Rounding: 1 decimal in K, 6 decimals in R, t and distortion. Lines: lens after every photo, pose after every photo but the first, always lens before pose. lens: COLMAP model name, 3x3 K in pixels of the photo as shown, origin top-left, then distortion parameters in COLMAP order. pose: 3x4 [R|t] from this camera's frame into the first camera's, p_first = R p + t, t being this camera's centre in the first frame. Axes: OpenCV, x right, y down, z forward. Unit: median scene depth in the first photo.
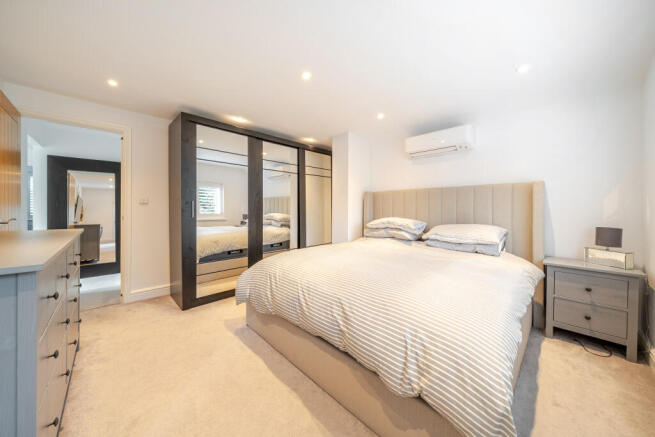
lens RADIAL K [[223.6, 0, 326.7], [0, 223.6, 212.3], [0, 0, 1]] dist [-0.000067, -0.000002]
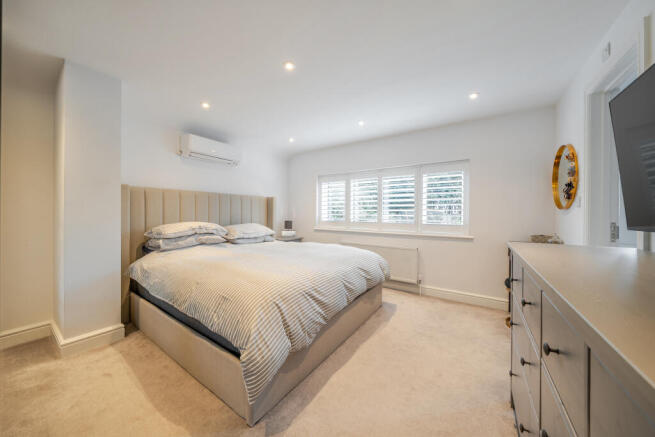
lens RADIAL K [[223.6, 0, 325.9], [0, 223.6, 214.6], [0, 0, 1]] dist [-0.000067, -0.000002]
pose [[-0.199358, -0.006260, 0.979907, -0.697056], [0.011777, 0.999892, 0.008784, -0.006694], [-0.979856, 0.013292, -0.199263, 0.709694]]
